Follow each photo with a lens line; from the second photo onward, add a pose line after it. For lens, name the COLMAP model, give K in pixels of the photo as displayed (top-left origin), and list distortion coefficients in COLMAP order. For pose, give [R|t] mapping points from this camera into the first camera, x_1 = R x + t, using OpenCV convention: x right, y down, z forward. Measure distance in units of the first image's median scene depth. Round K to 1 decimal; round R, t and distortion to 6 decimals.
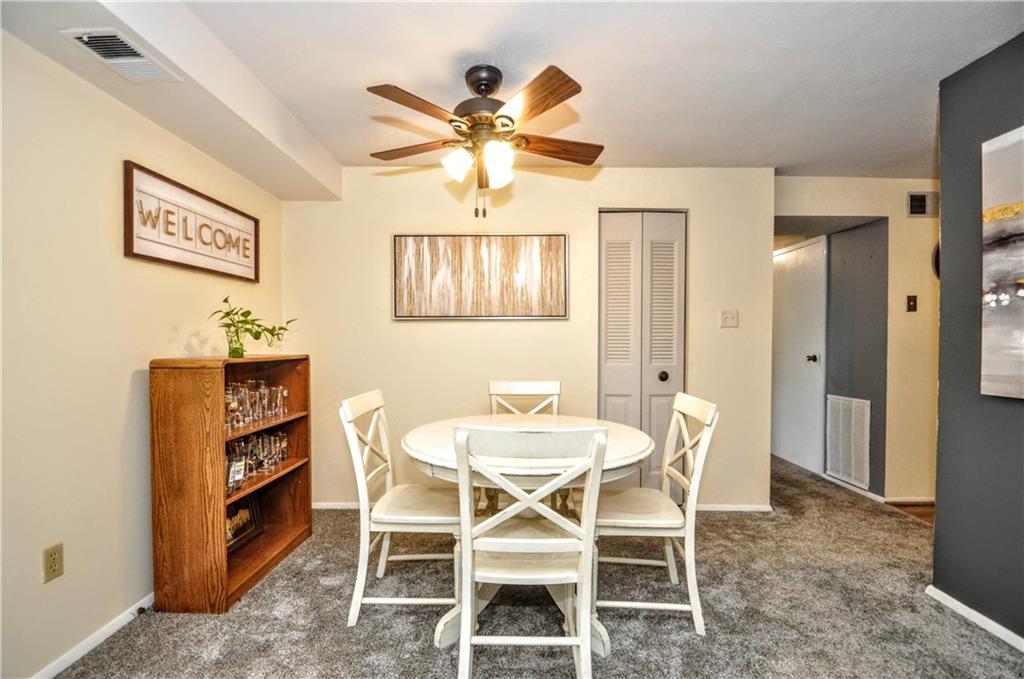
lens RADIAL K [[445.9, 0, 511.7], [0, 445.9, 349.9], [0, 0, 1]] dist [0.013478, -0.015654]
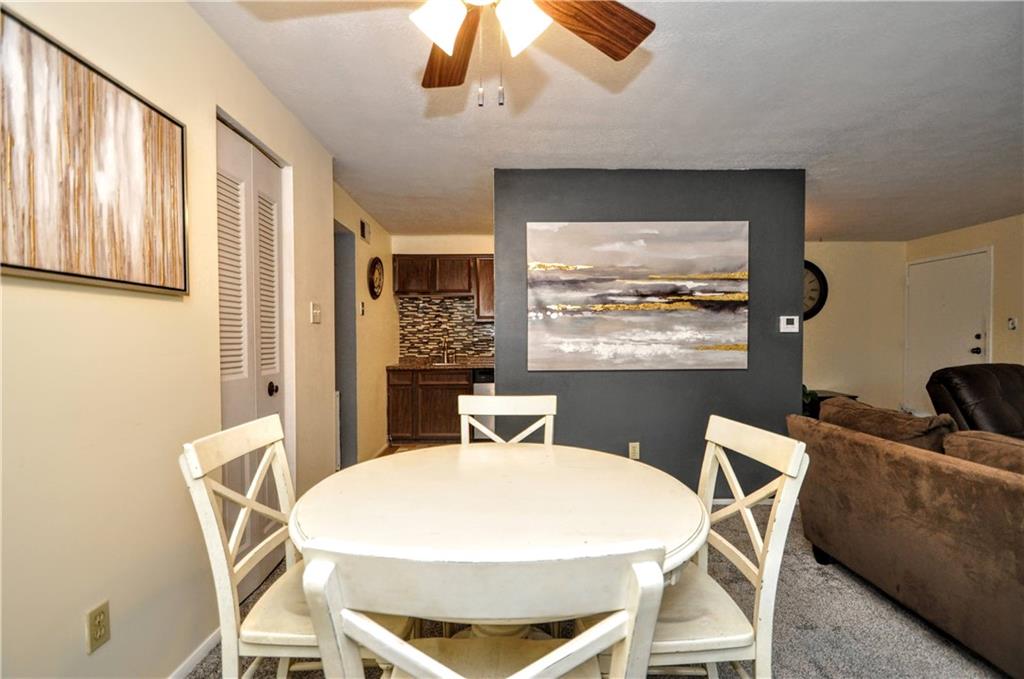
lens RADIAL K [[452.3, 0, 512.7], [0, 452.3, 350.3], [0, 0, 1]] dist [0.014169, -0.016121]
pose [[-0.025522, -0.028857, 0.999258, -0.396360], [0.019236, 0.999384, 0.029352, -0.018252], [-0.999489, 0.019971, -0.024951, 0.651691]]
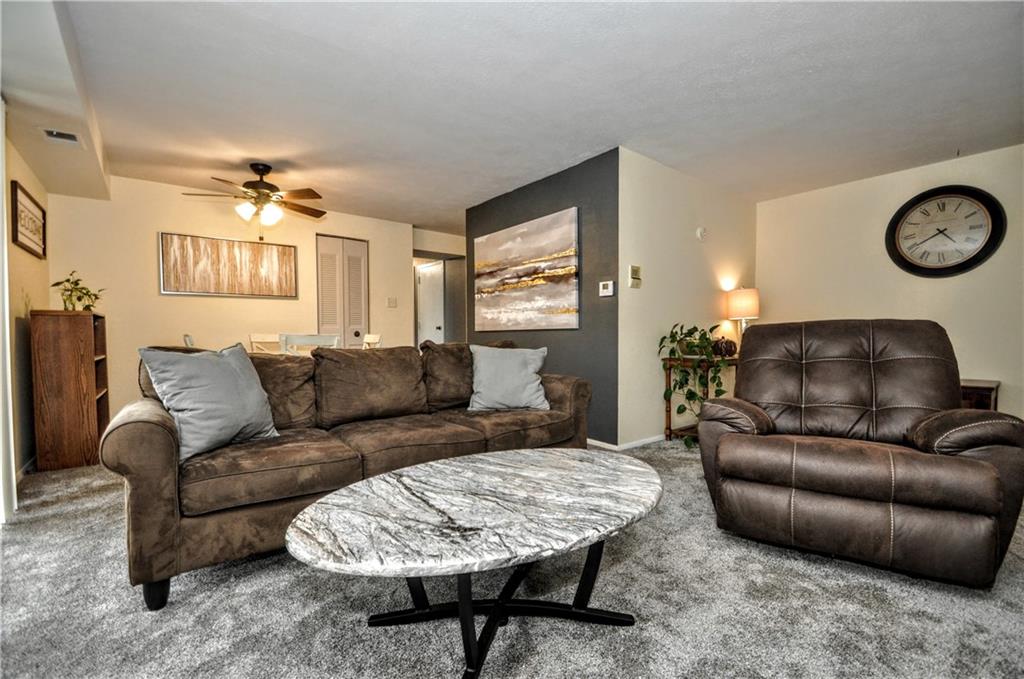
lens RADIAL K [[452.3, 0, 512.7], [0, 452.3, 350.3], [0, 0, 1]] dist [0.014169, -0.016121]
pose [[0.780941, -0.025279, 0.624093, -0.298884], [0.015642, 0.999659, 0.020918, 0.096645], [-0.624409, -0.006574, 0.781070, -0.783084]]
